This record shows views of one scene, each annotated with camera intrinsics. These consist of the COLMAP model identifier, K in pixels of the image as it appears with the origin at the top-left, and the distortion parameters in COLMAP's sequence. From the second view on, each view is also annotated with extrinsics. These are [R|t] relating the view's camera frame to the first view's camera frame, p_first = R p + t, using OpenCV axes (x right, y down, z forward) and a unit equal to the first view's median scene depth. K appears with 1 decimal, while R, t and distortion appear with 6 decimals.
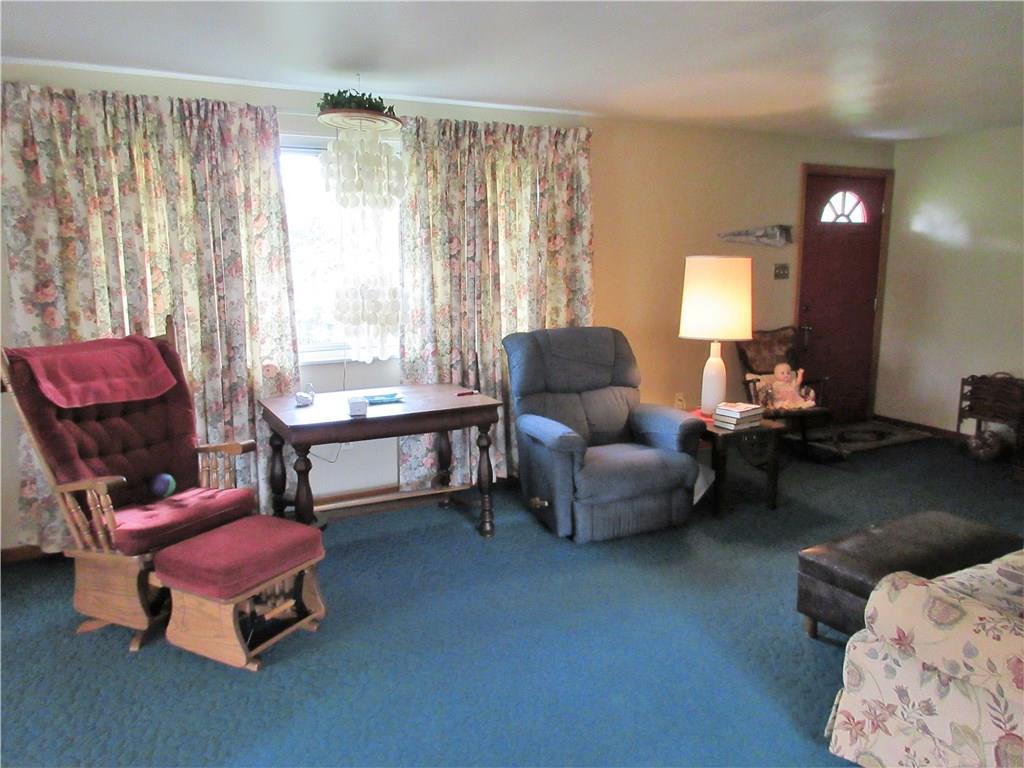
lens RADIAL K [[769.2, 0, 507.7], [0, 769.2, 379.0], [0, 0, 1]] dist [0.005273, -0.000378]
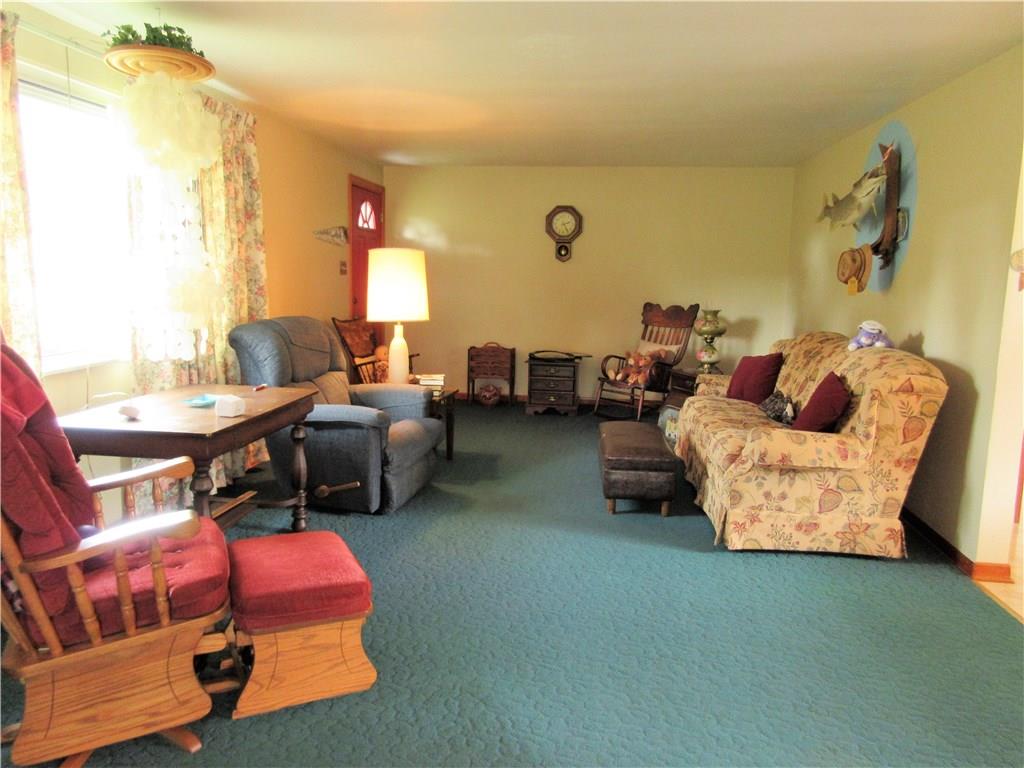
lens RADIAL K [[769.2, 0, 505.6], [0, 769.2, 387.8], [0, 0, 1]] dist [0.005273, -0.000378]
pose [[0.580719, -0.108166, 0.806887, -0.572355], [0.113889, 0.992182, 0.051039, 0.004949], [-0.806099, 0.062256, 0.588497, 0.205546]]
